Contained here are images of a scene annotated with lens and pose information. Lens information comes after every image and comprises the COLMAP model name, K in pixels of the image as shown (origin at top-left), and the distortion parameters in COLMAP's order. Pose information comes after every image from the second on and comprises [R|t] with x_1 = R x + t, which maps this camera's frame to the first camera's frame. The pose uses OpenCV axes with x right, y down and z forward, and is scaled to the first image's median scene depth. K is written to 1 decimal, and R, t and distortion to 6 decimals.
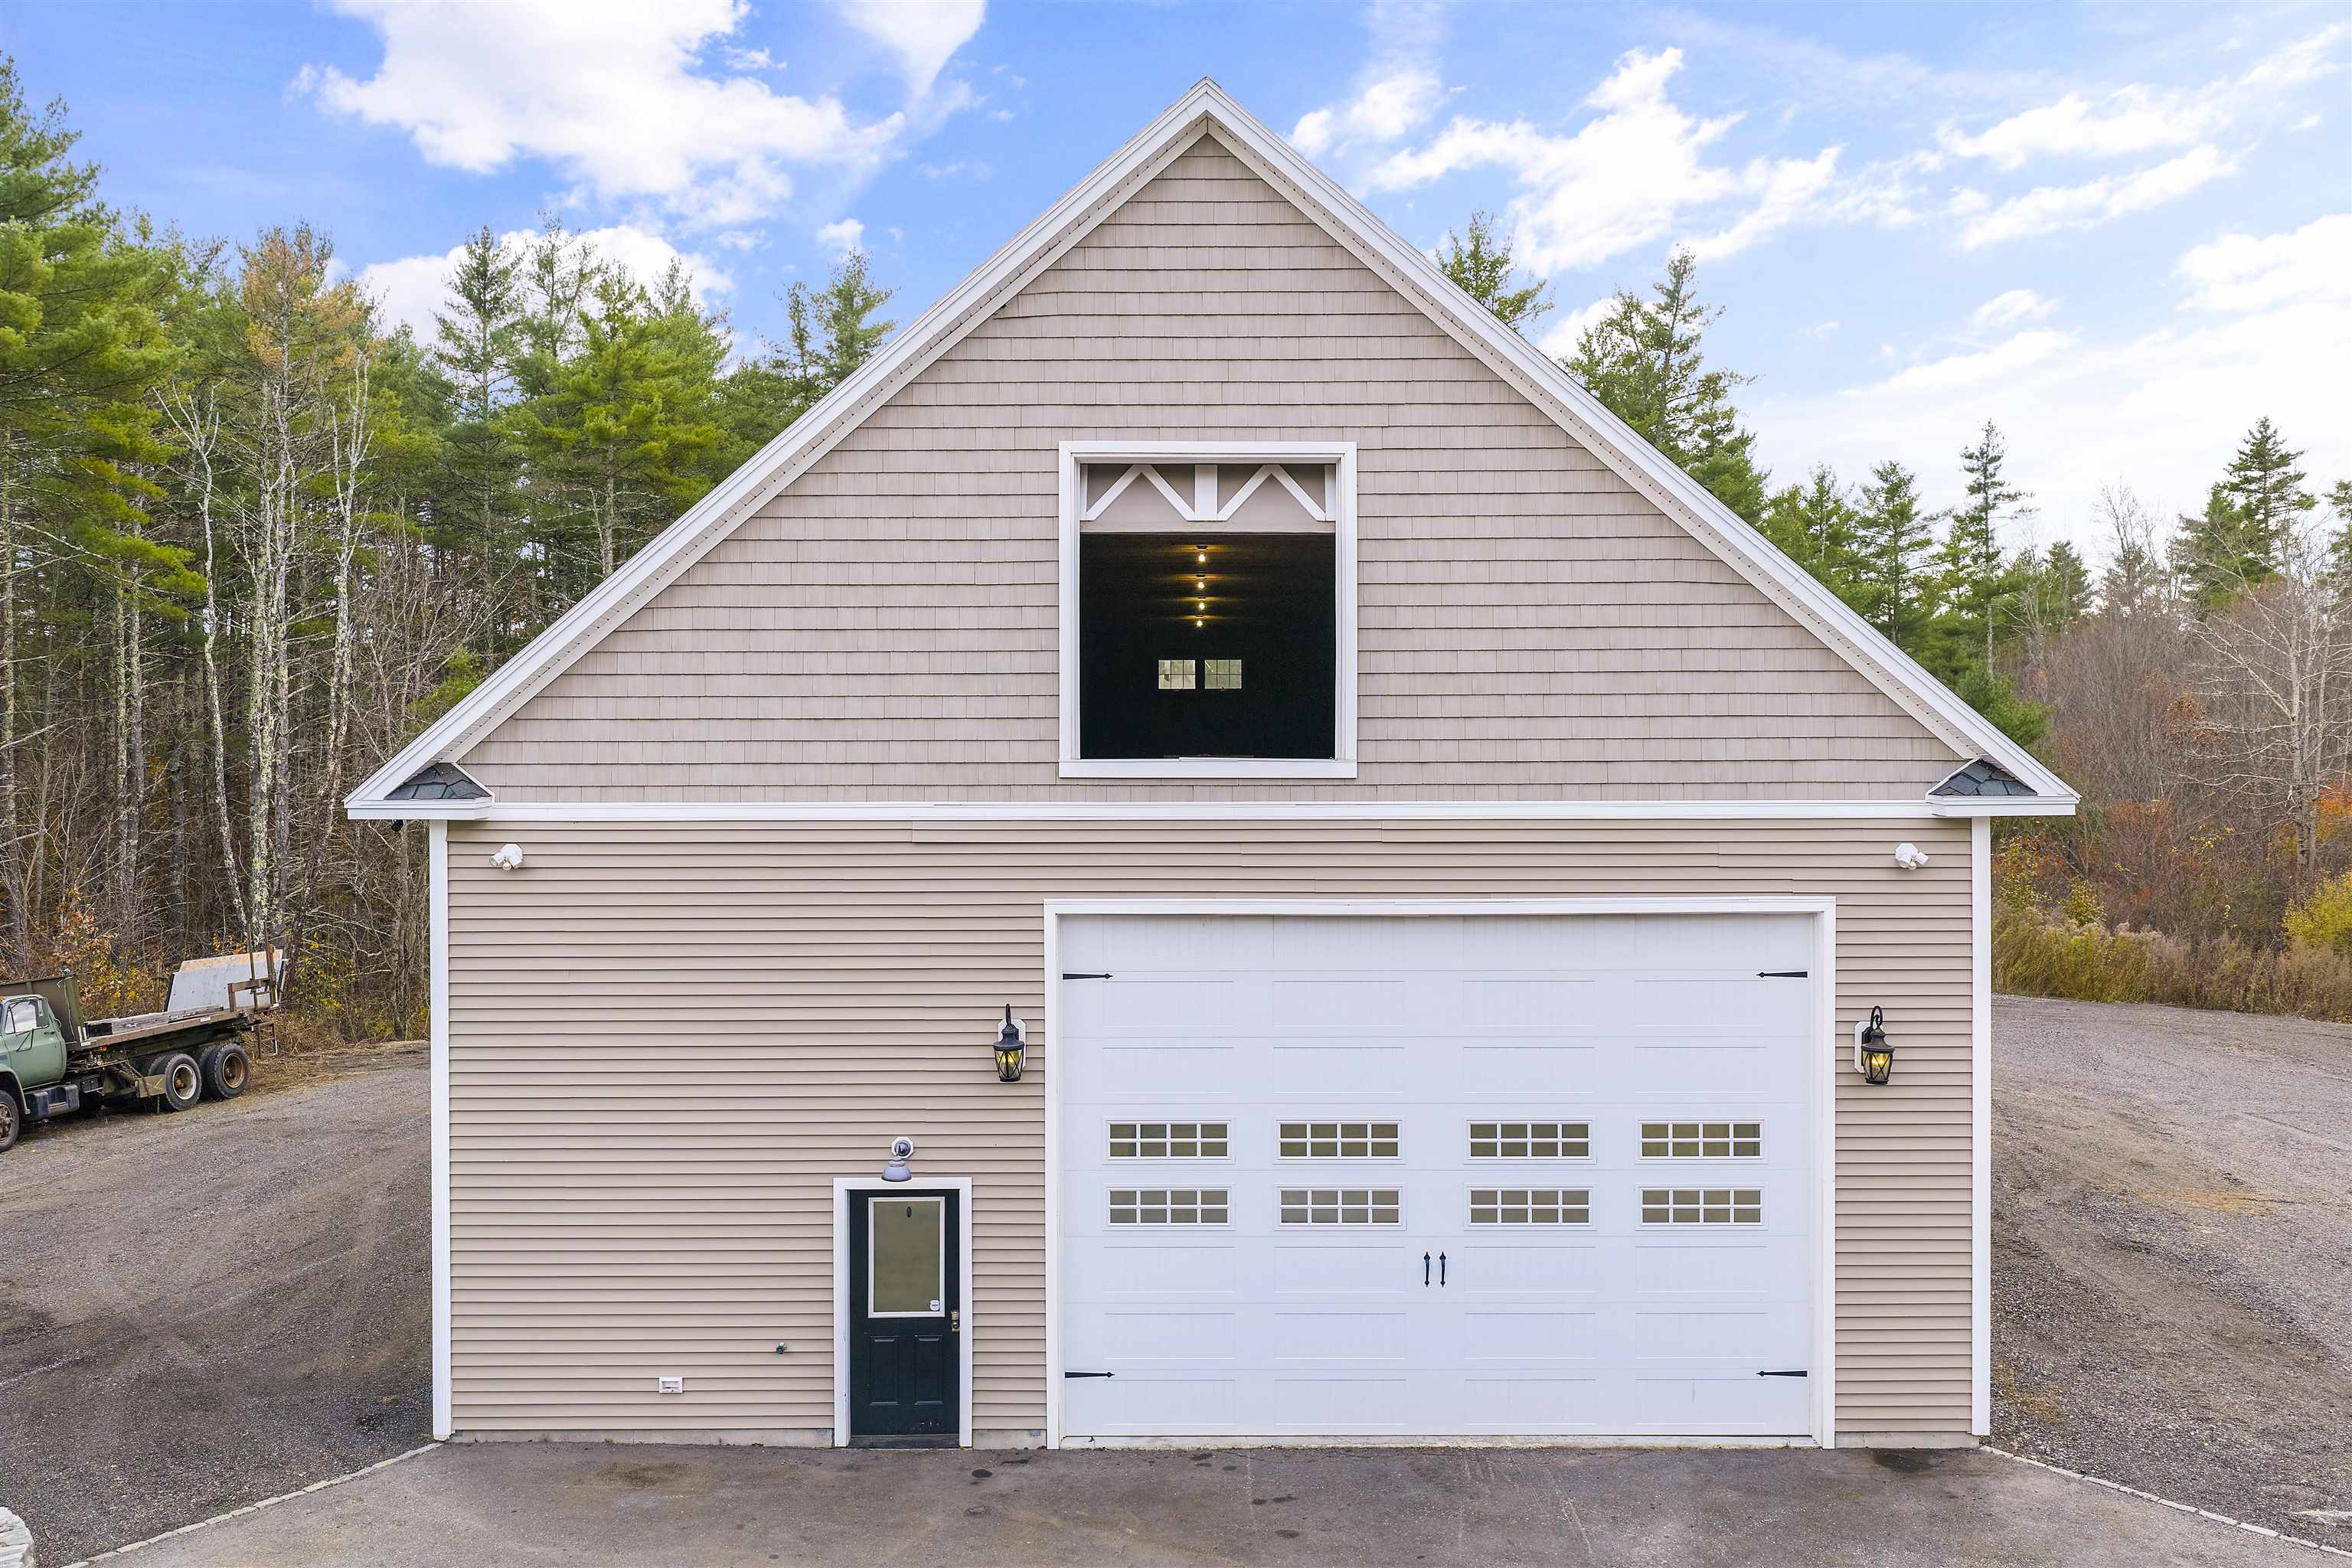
lens RADIAL K [[1928.4, 0, 1176.0], [0, 1928.4, 784.0], [0, 0, 1]] dist [0.031804, -0.075419]
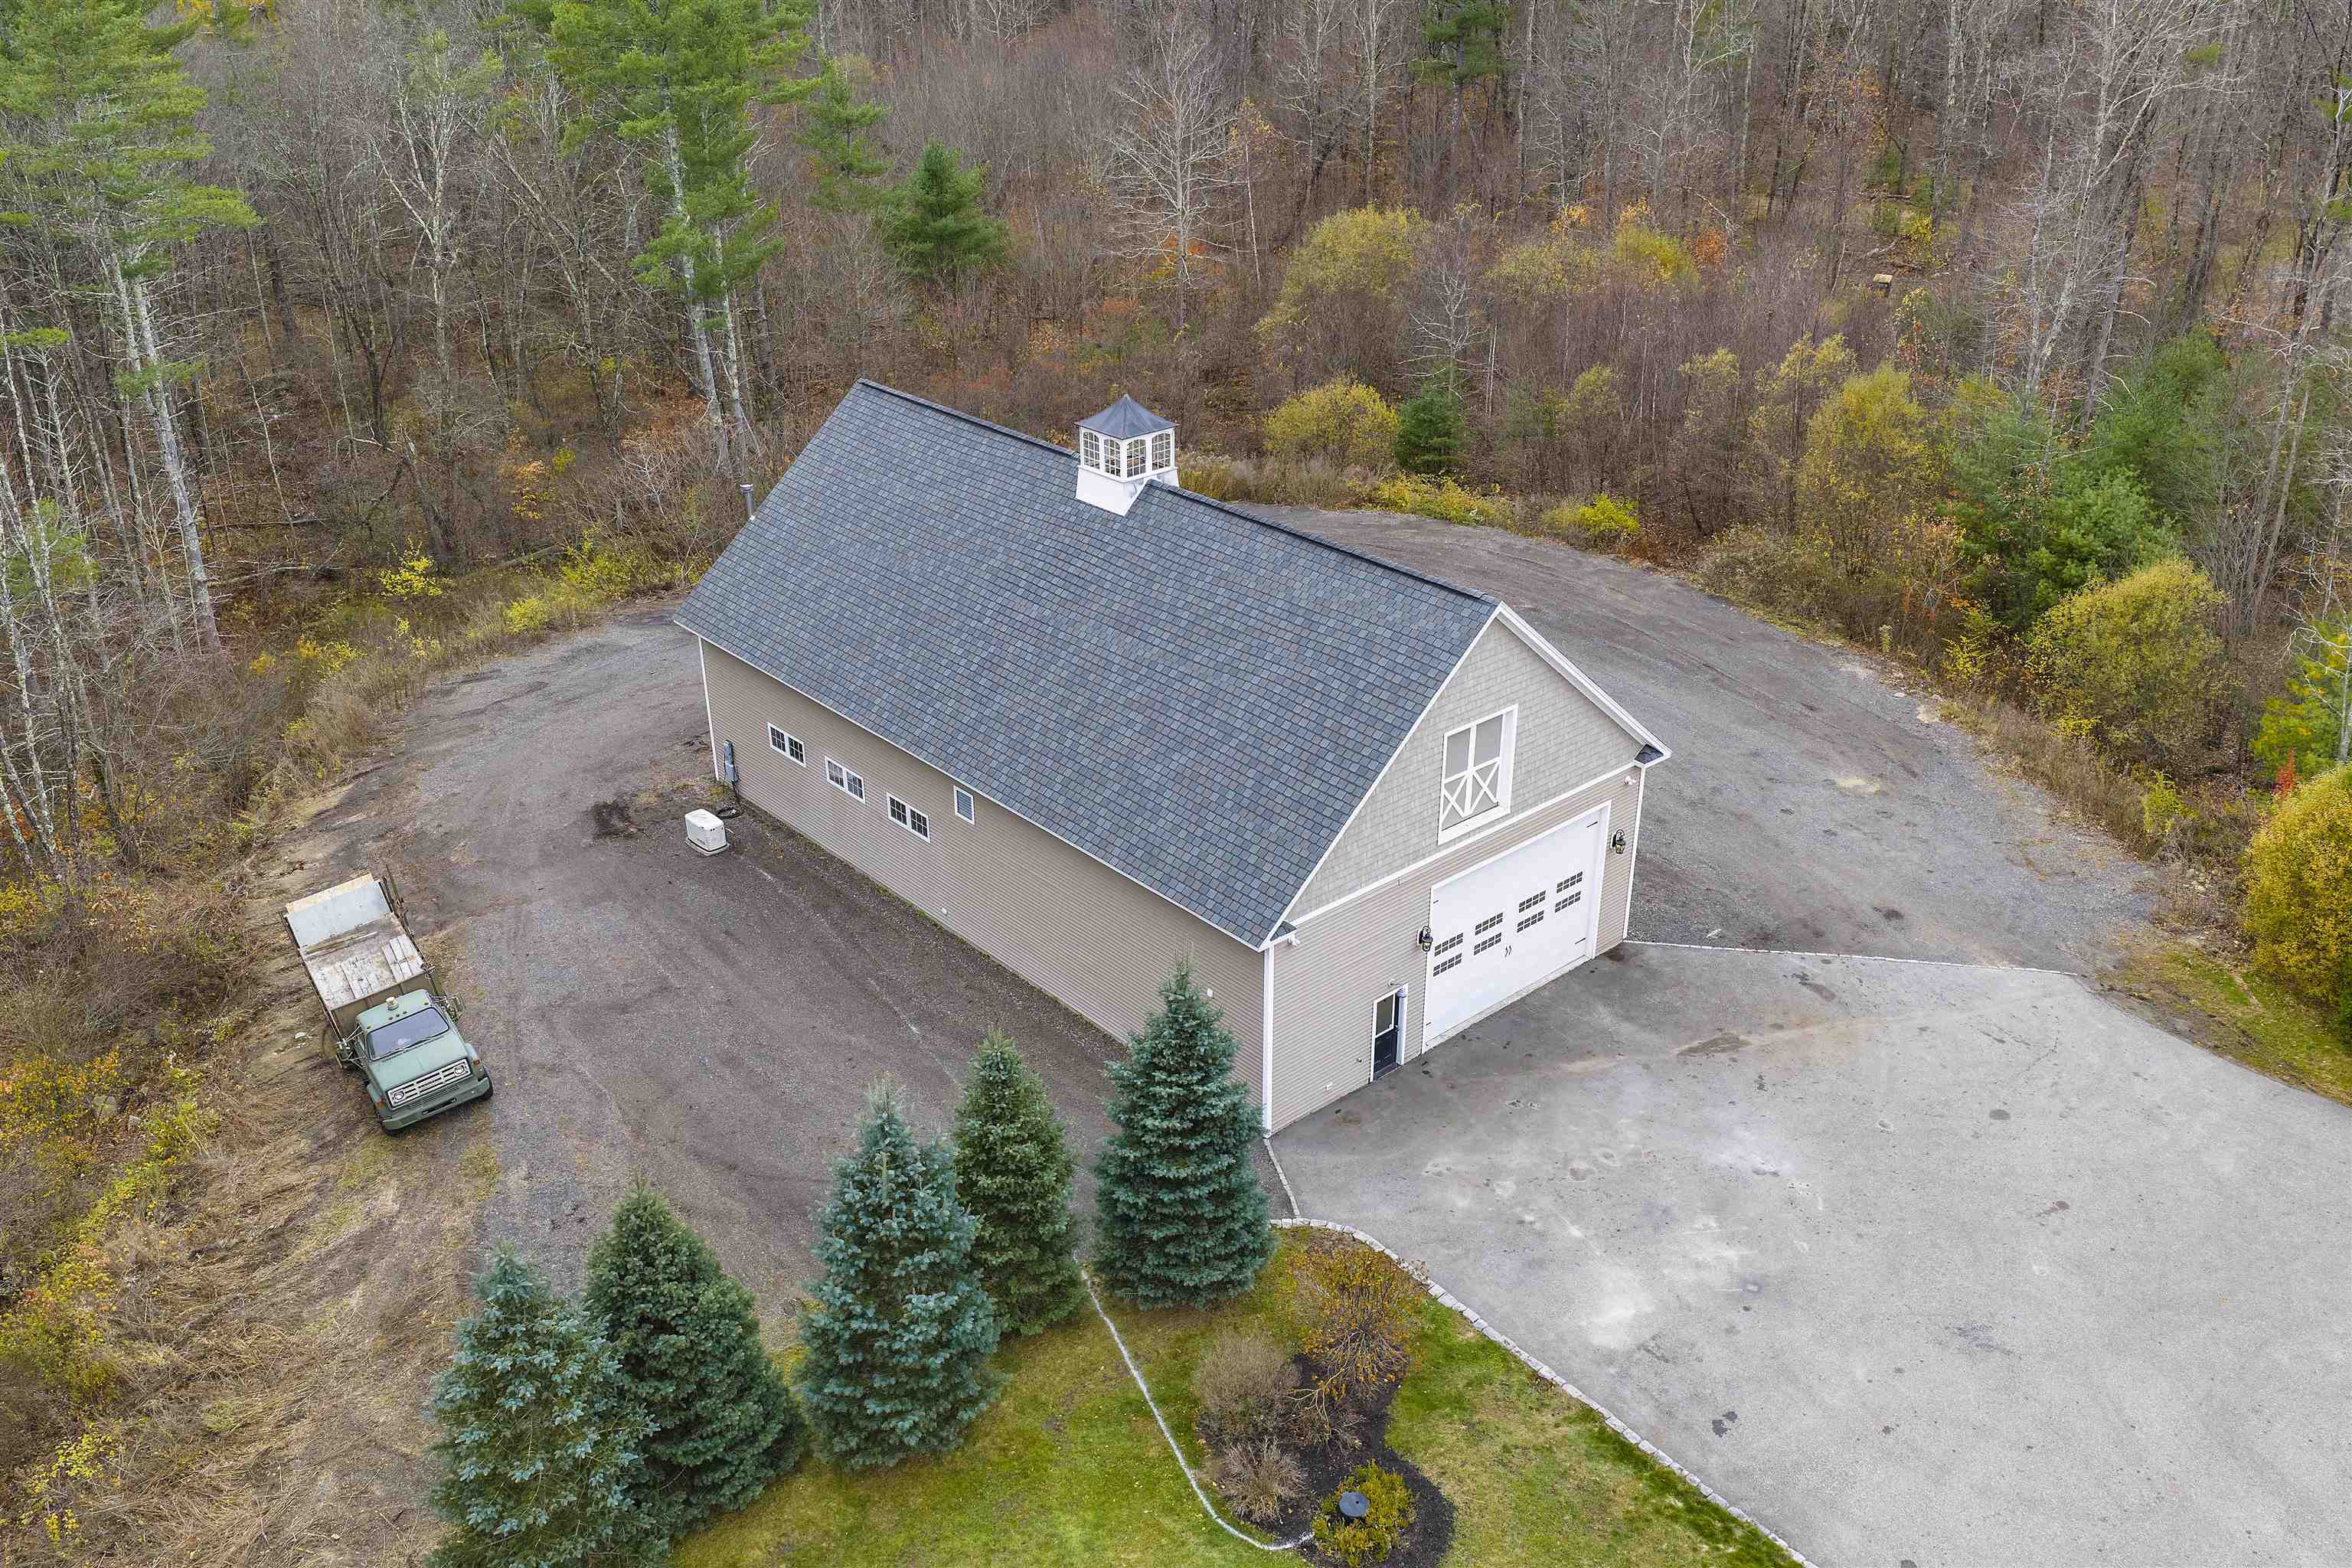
lens RADIAL K [[1933.1, 0, 1182.6], [0, 1933.1, 797.3], [0, 0, 1]] dist [0.010311, -0.003958]
pose [[0.747462, -0.302419, 0.591476, -1.886208], [0.013353, 0.897028, 0.441773, -1.250372], [-0.664171, -0.322310, 0.674532, -0.563929]]
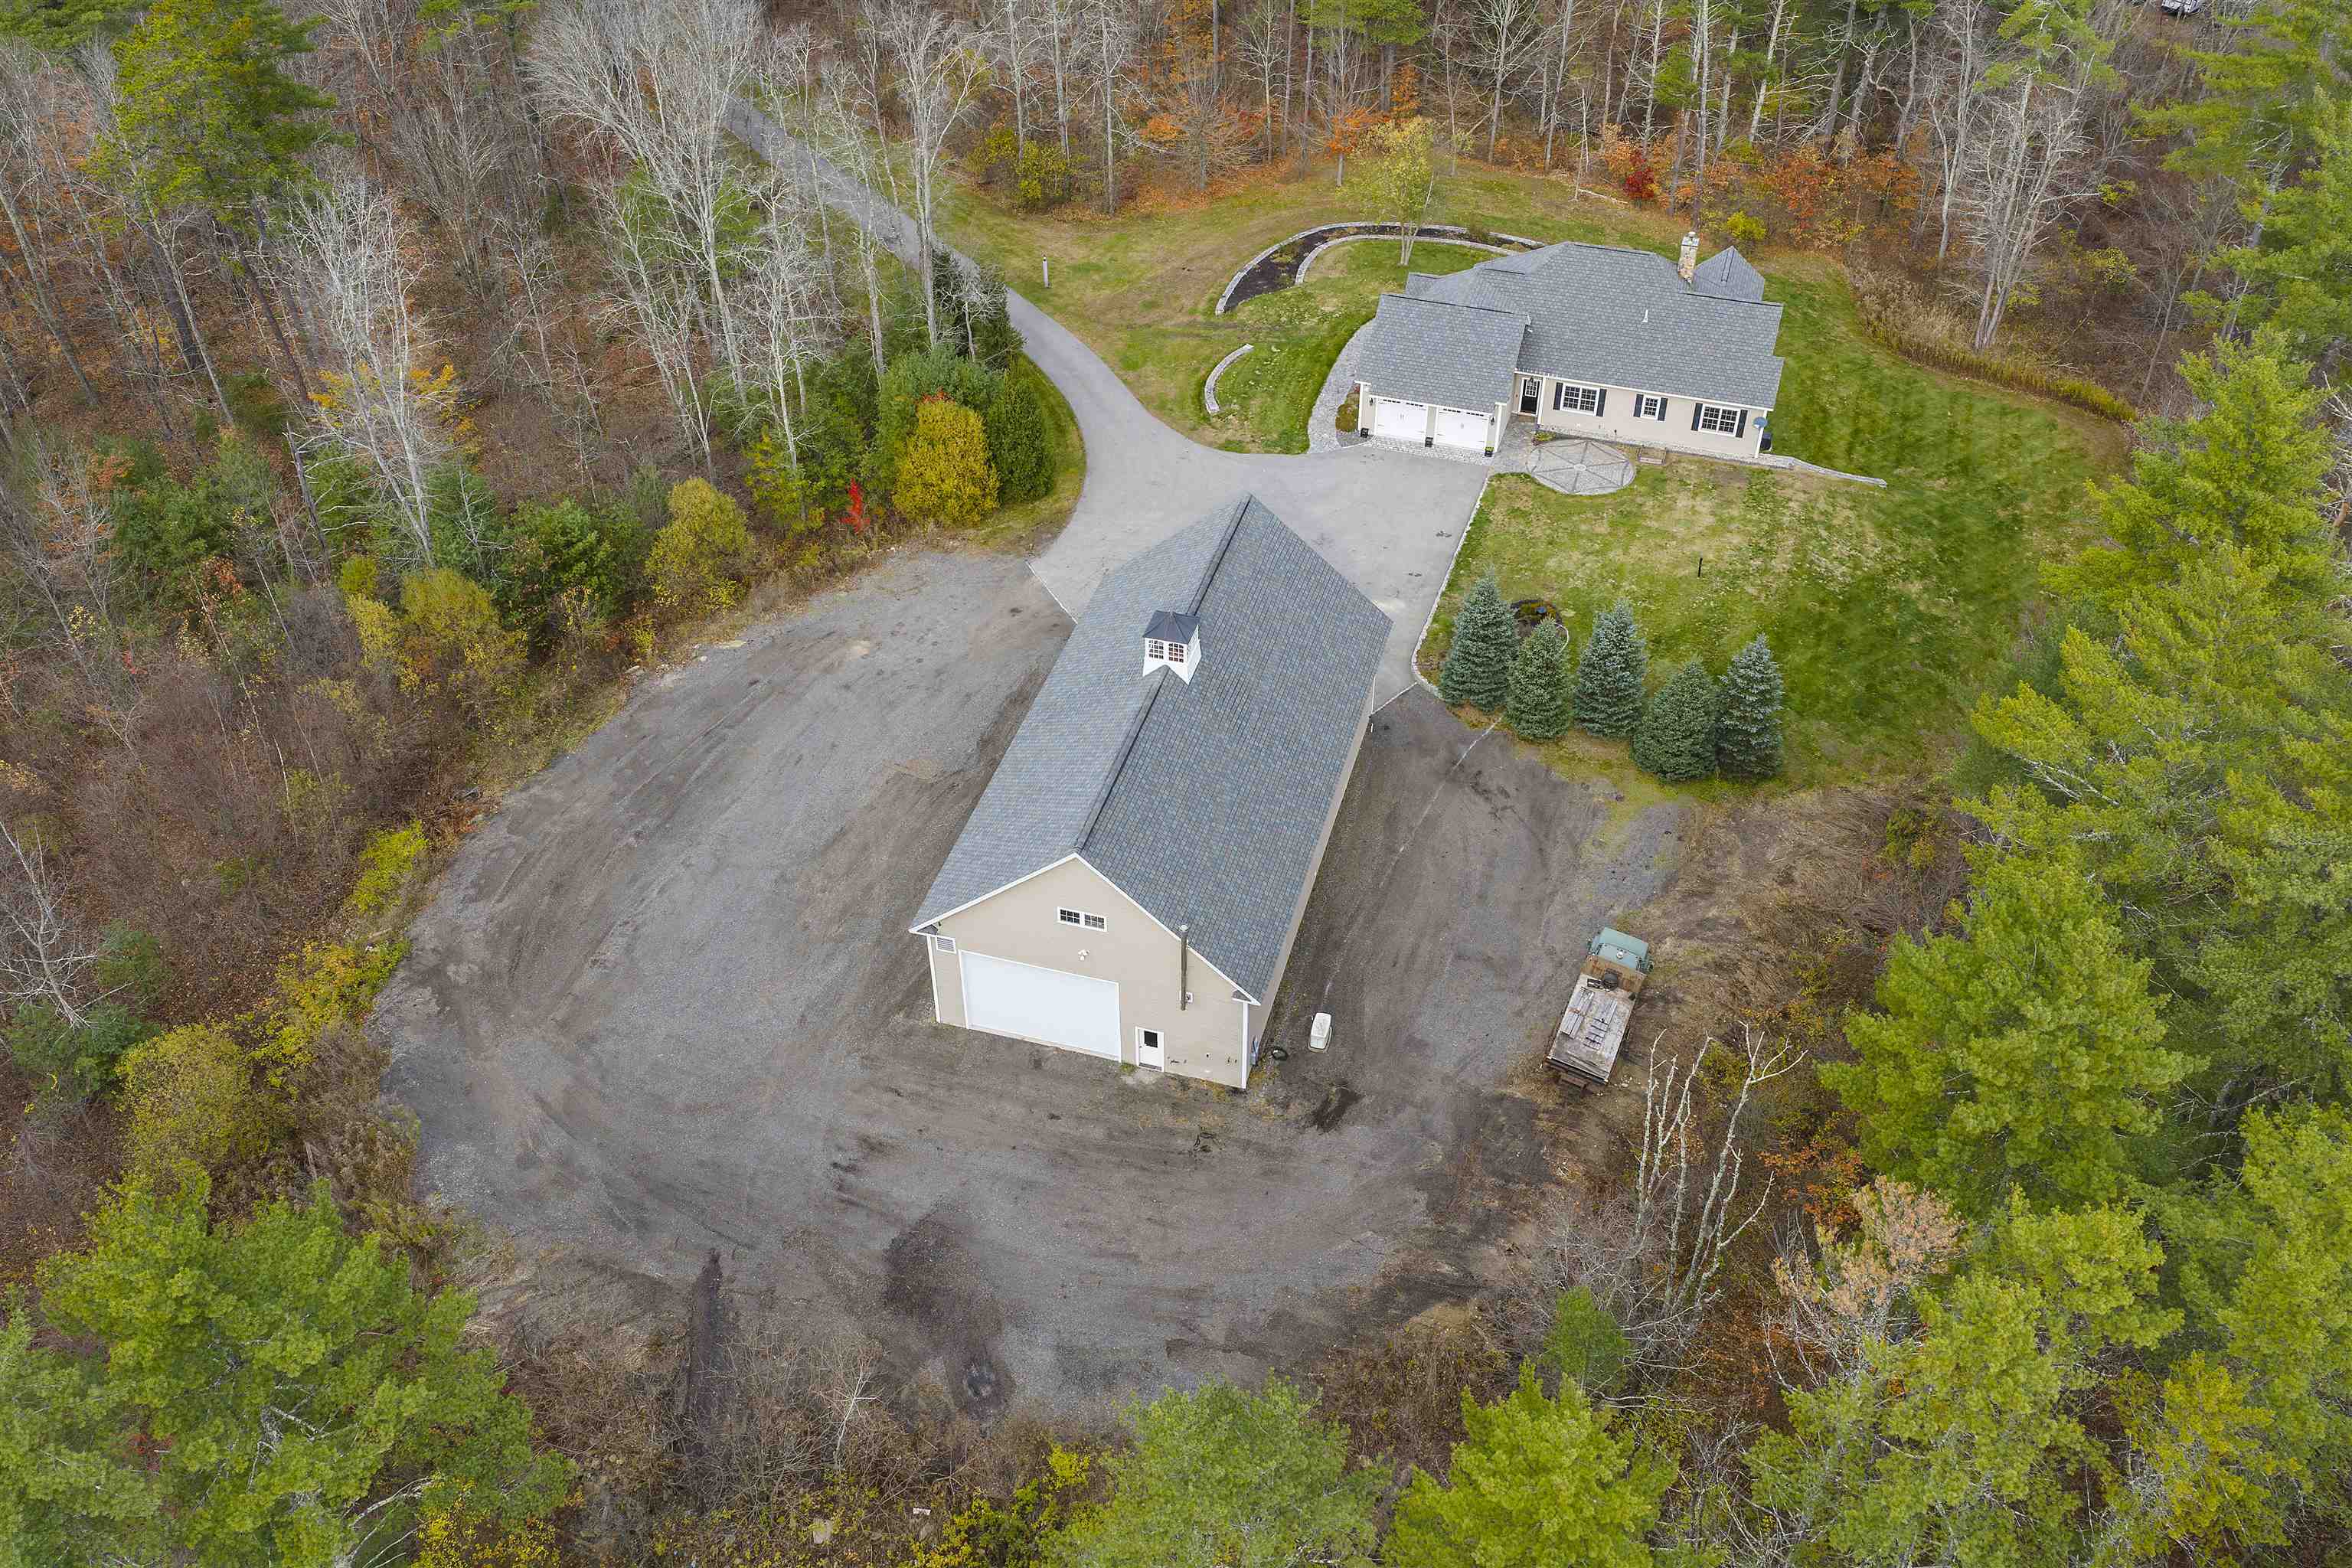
lens RADIAL K [[1928.4, 0, 1176.0], [0, 1928.4, 784.0], [0, 0, 1]] dist [0.031804, -0.075419]
pose [[-0.961804, -0.173620, 0.211635, -1.071821], [0.010082, 0.750133, 0.661210, -3.315771], [-0.273554, 0.638088, -0.719731, 5.428743]]
